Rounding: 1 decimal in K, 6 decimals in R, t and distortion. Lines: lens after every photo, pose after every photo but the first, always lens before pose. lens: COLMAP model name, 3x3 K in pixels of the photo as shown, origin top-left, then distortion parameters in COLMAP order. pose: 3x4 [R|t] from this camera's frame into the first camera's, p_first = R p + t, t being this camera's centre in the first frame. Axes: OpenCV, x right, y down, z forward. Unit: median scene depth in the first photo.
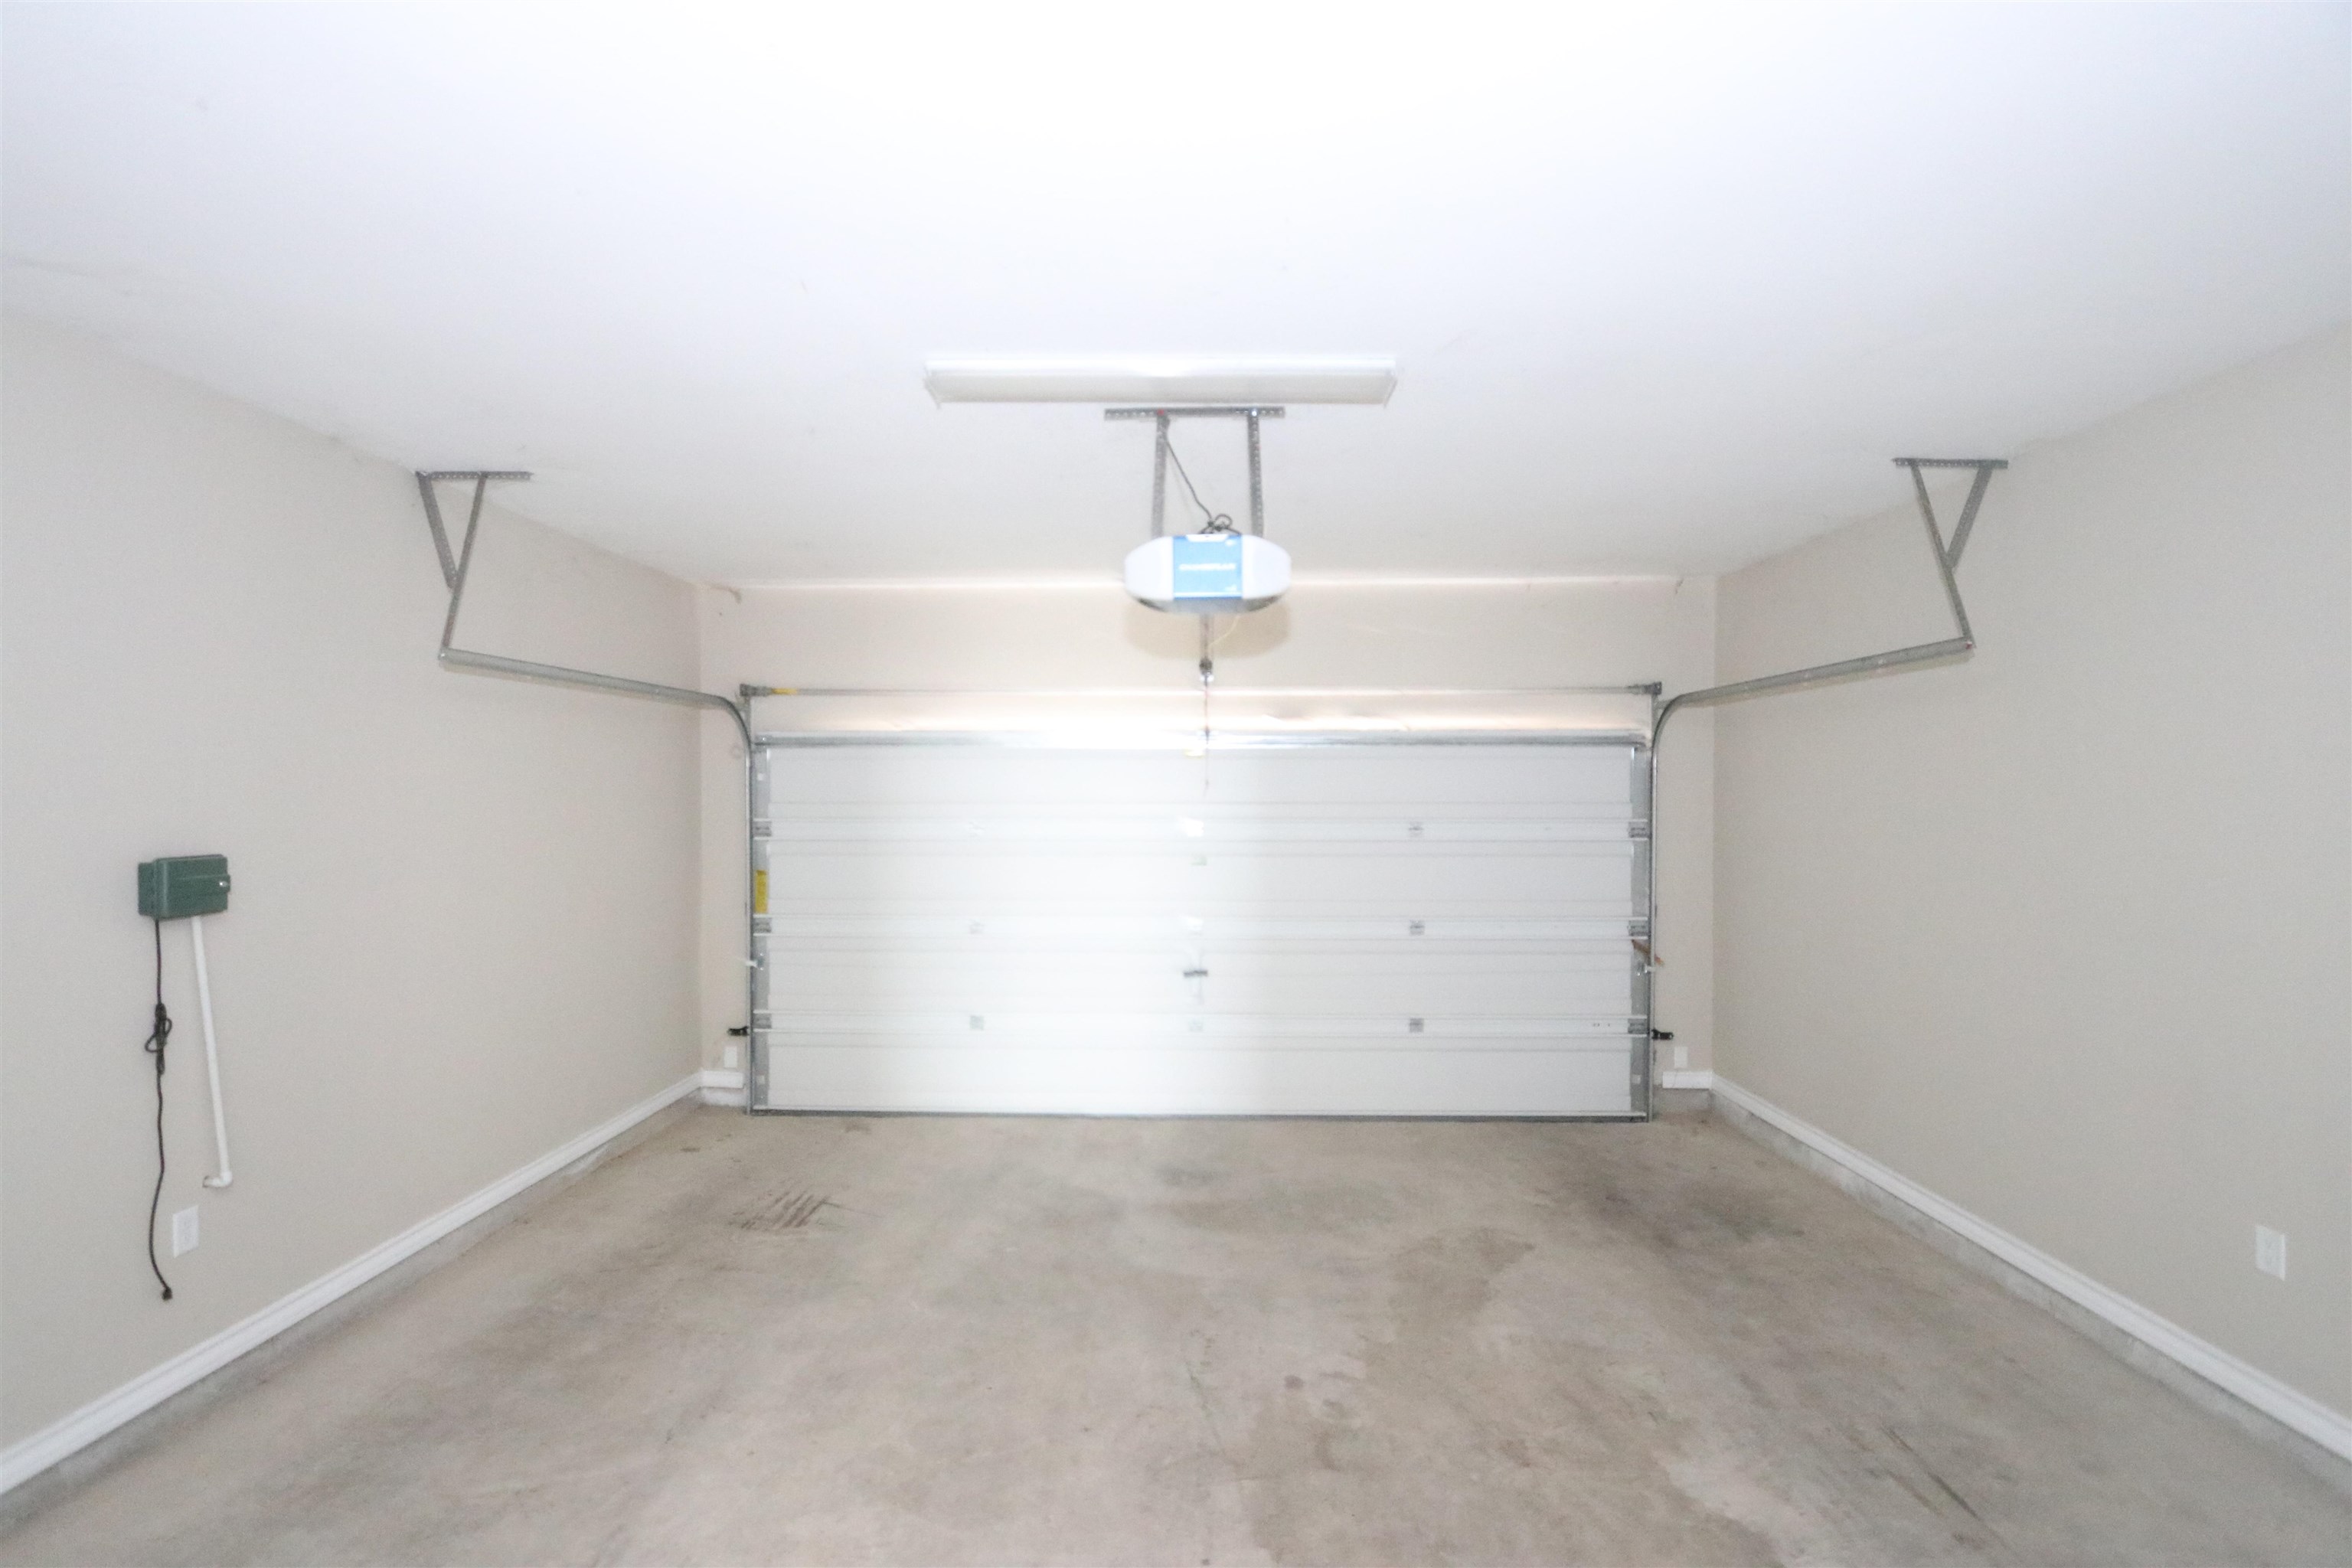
lens RADIAL K [[1080.5, 0, 1167.2], [0, 1080.5, 791.9], [0, 0, 1]] dist [-0.019261, 0.000180]
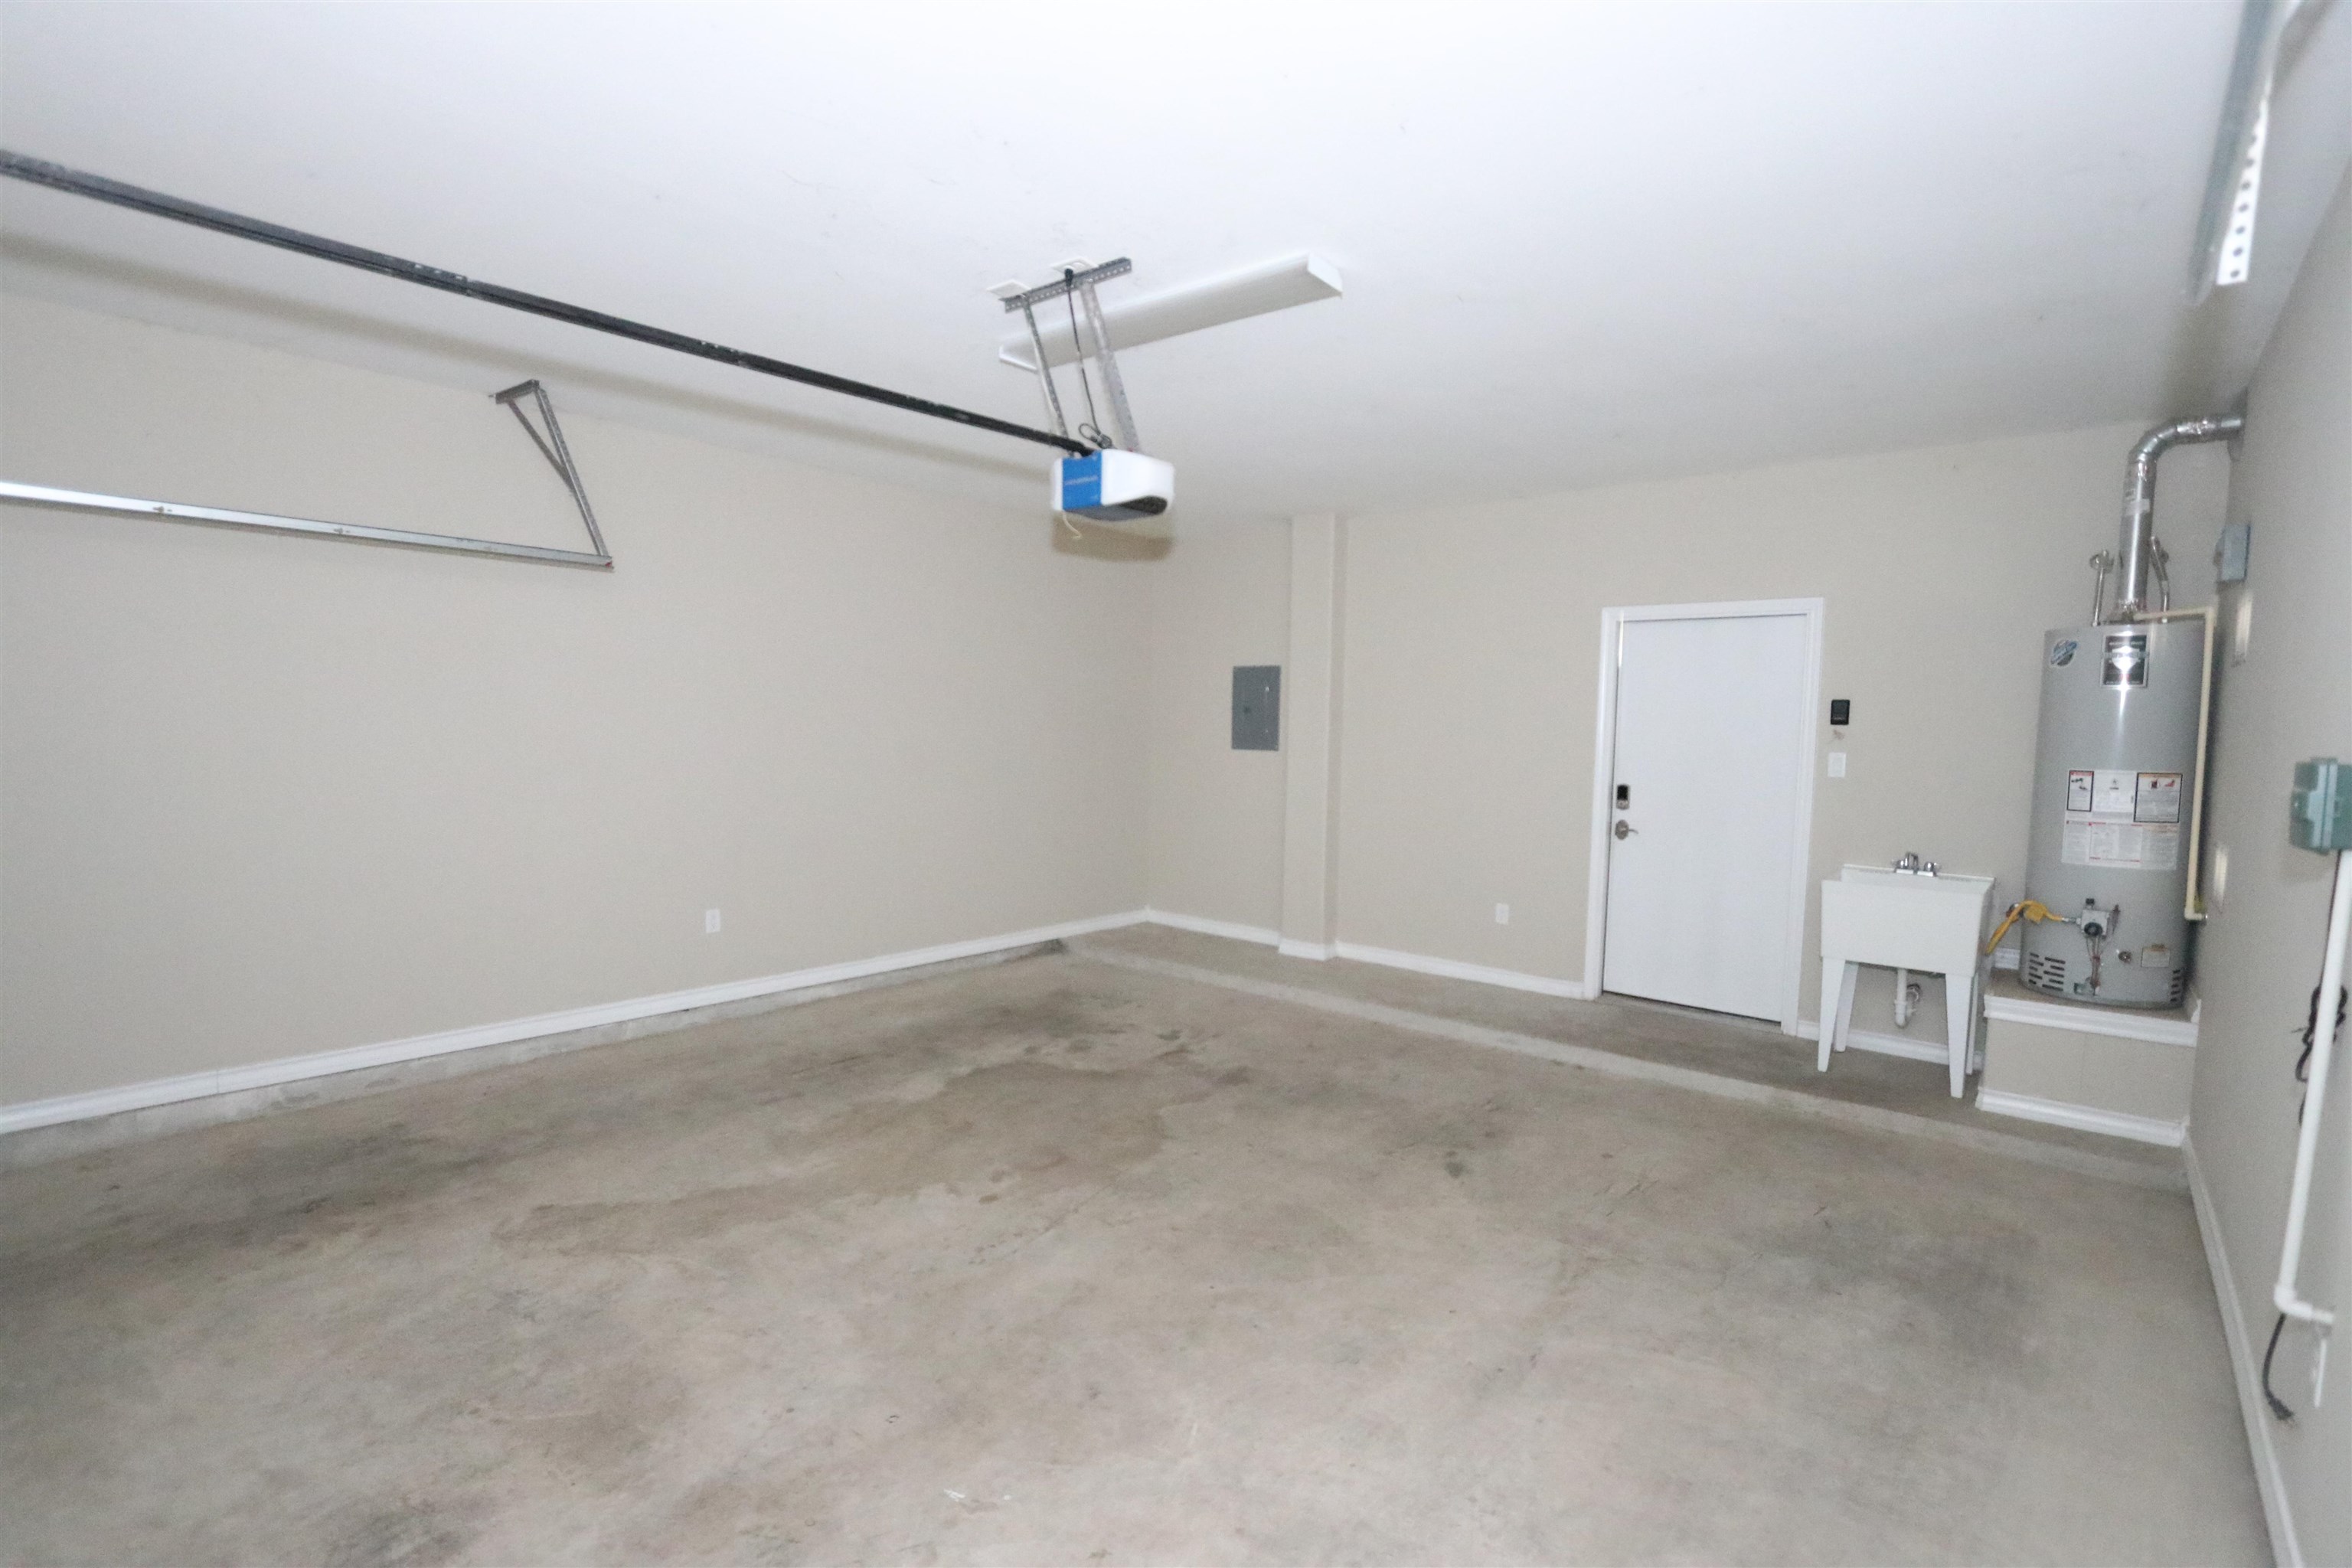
lens RADIAL K [[1080.5, 0, 1167.2], [0, 1080.5, 791.9], [0, 0, 1]] dist [-0.019261, 0.000180]
pose [[-0.780184, -0.060226, 0.622644, -0.587912], [-0.026513, 0.997644, 0.063277, 0.039618], [-0.624988, 0.032860, -0.779943, 1.458643]]
